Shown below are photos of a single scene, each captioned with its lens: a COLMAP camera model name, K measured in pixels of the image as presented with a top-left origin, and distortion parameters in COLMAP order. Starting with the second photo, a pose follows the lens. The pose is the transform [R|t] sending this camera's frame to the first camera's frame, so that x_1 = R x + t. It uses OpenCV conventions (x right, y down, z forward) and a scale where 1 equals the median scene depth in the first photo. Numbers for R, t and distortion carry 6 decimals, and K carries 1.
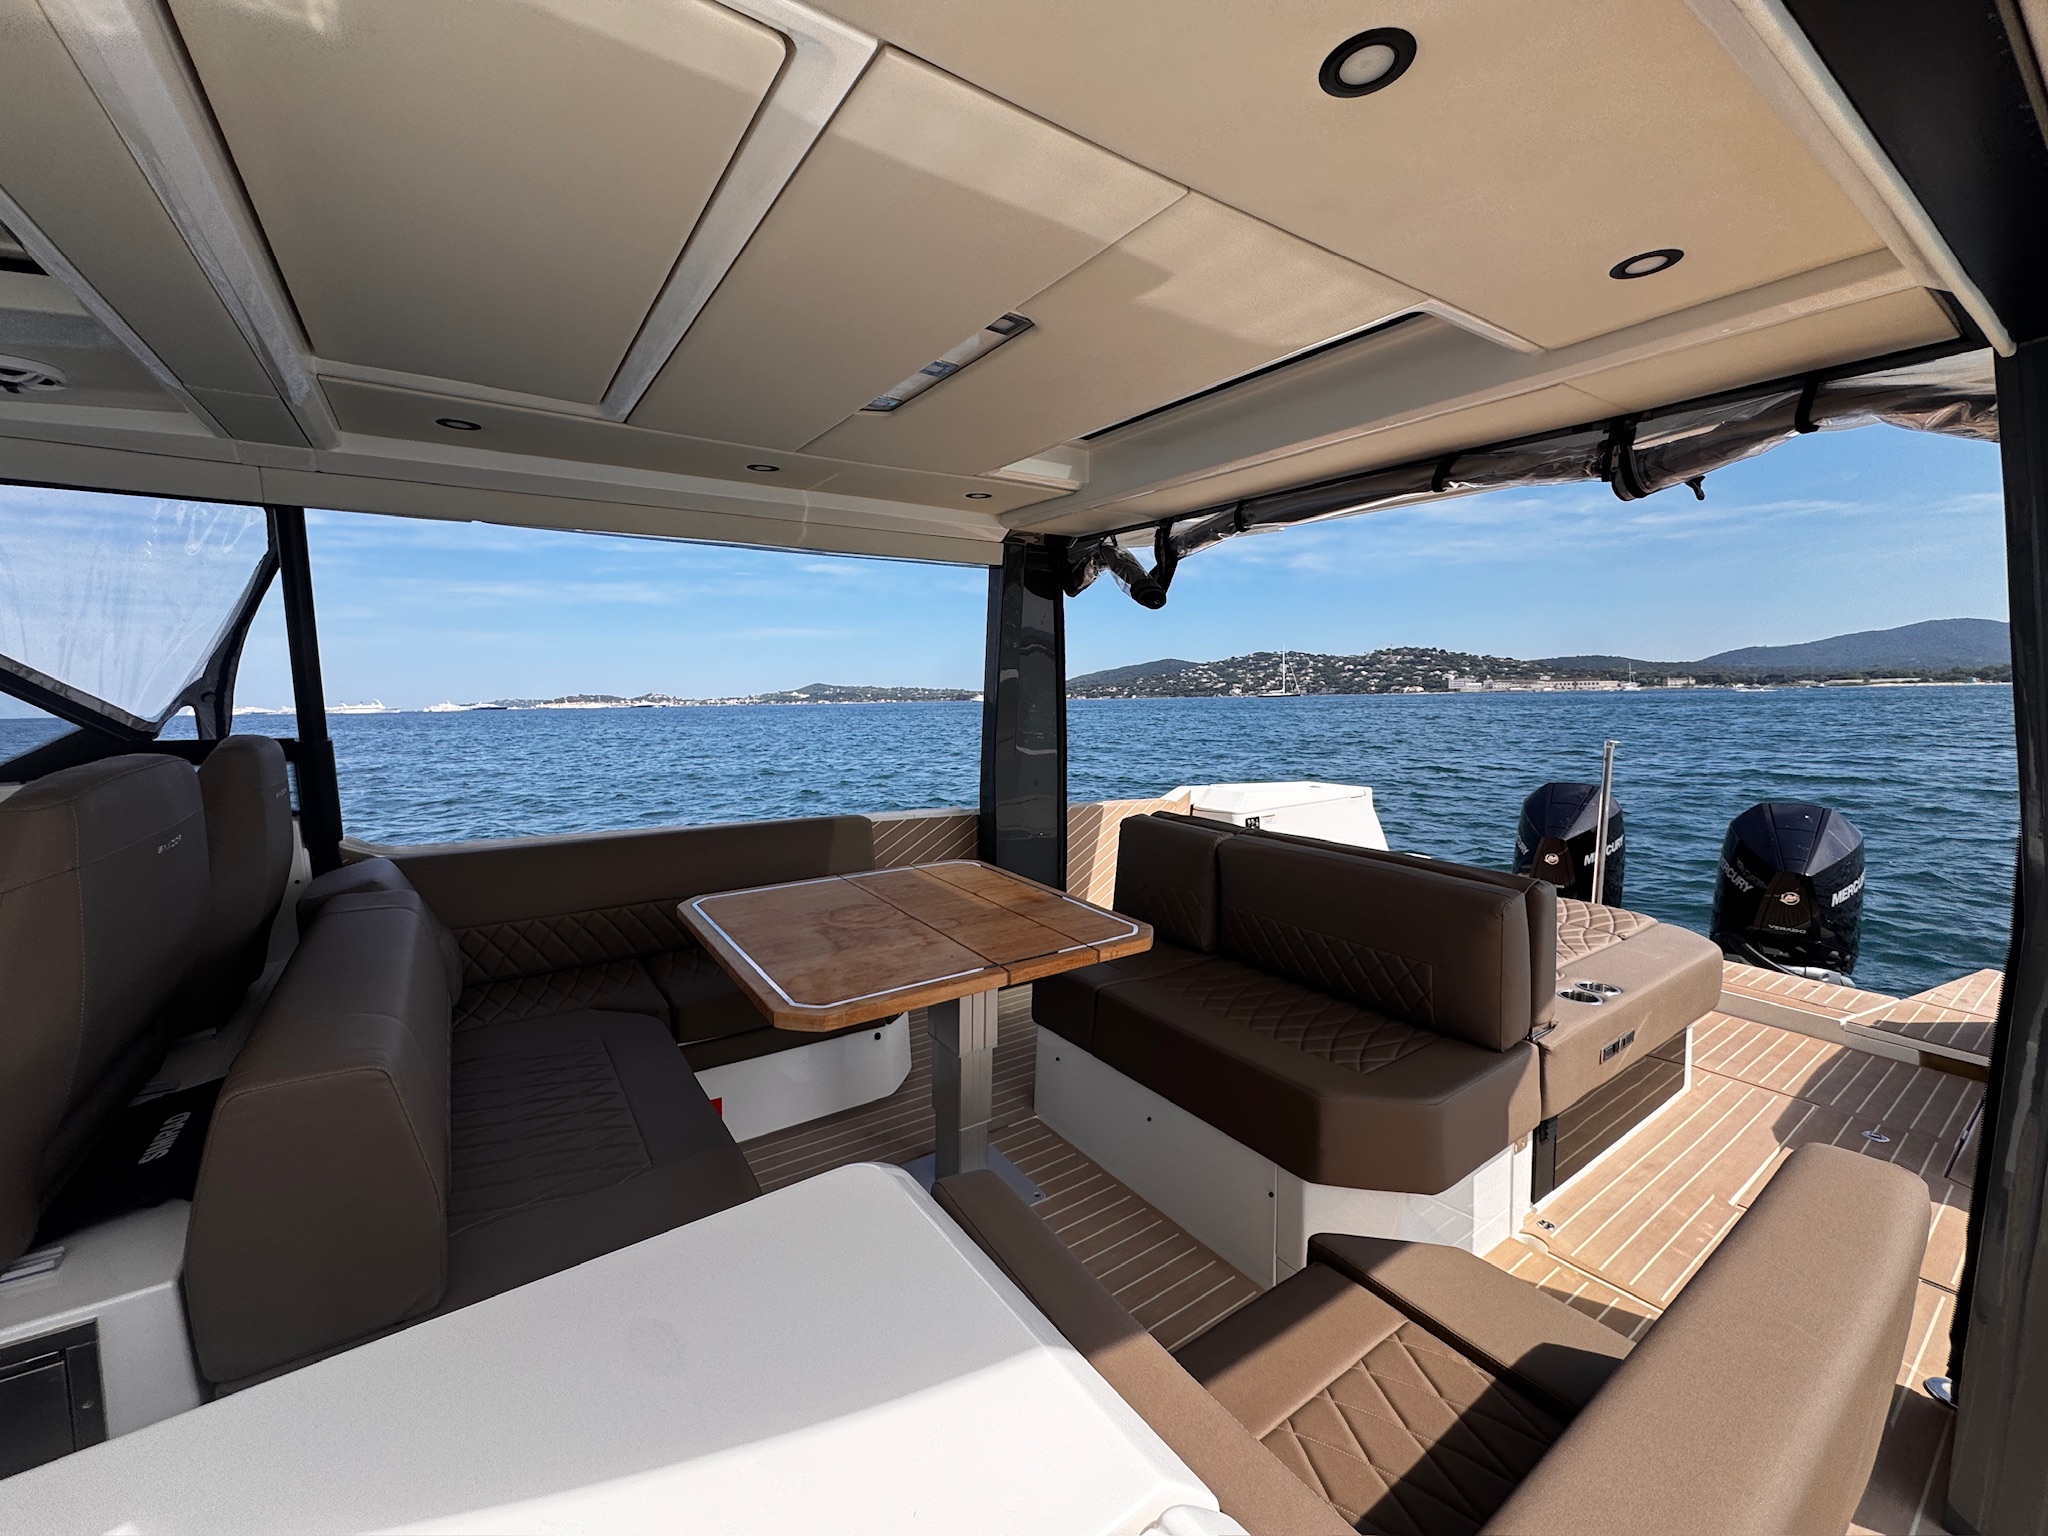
lens RADIAL K [[812.4, 0, 1020.6], [0, 812.4, 781.8], [0, 0, 1]] dist [-0.000193, -0.000042]
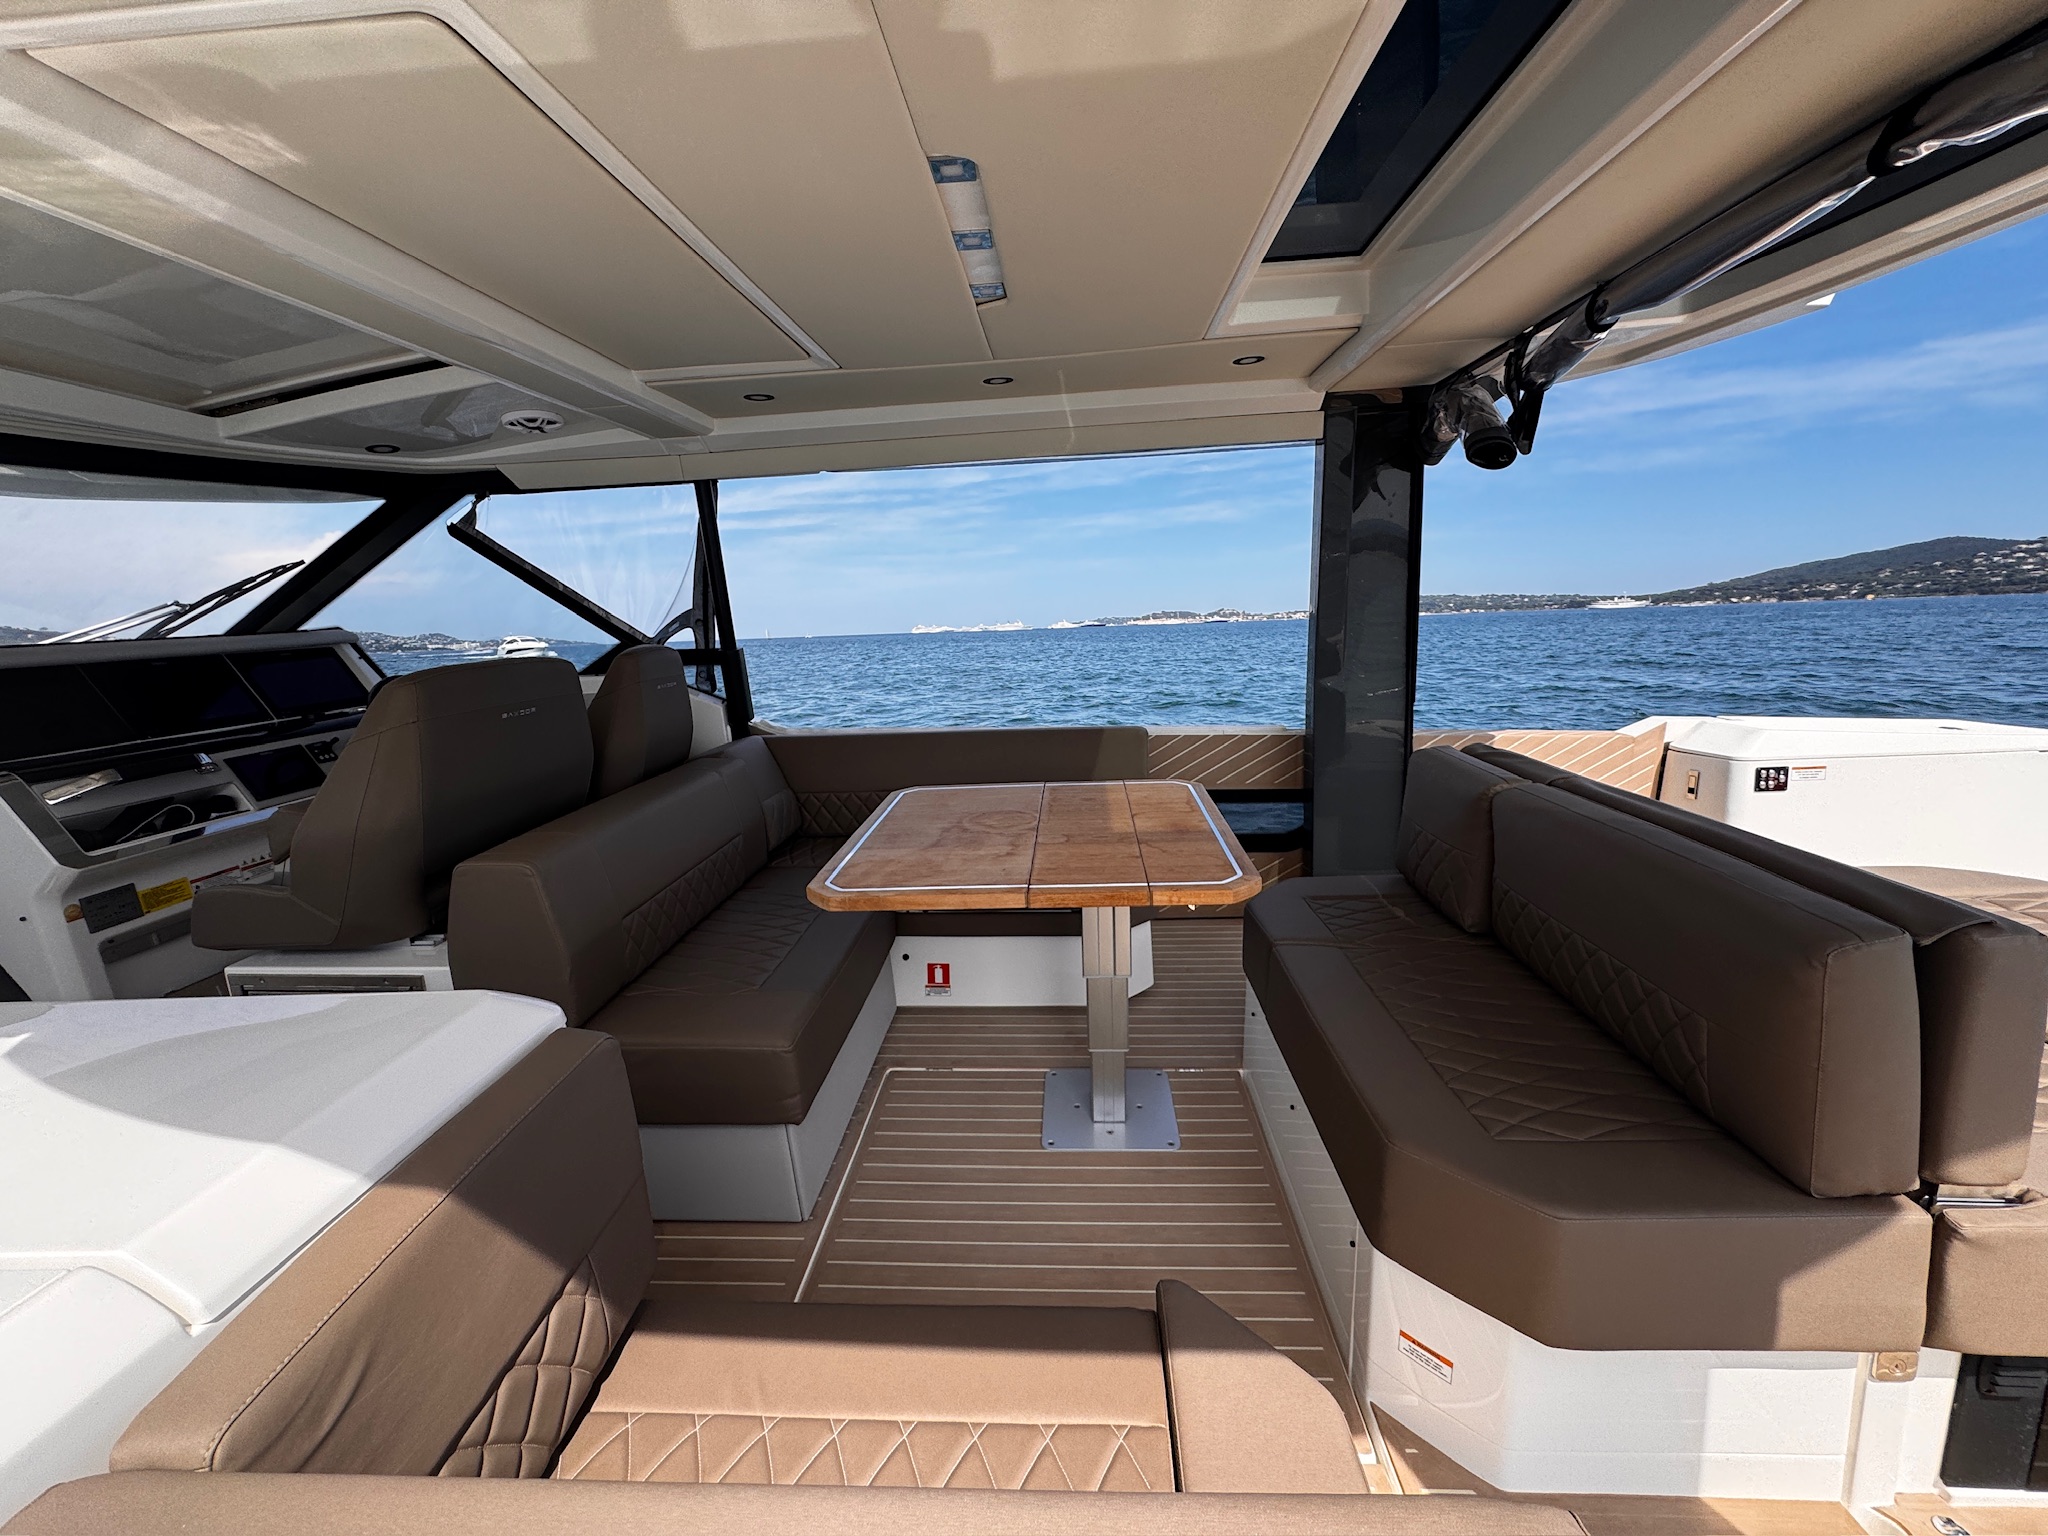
lens RADIAL K [[812.2, 0, 1031.7], [0, 812.2, 779.4], [0, 0, 1]] dist [-0.002052, 0.000062]
pose [[0.794102, 0.100686, -0.599387, 0.389682], [-0.039516, 0.992649, 0.114393, -0.006859], [0.606499, -0.067155, 0.792243, 0.186991]]
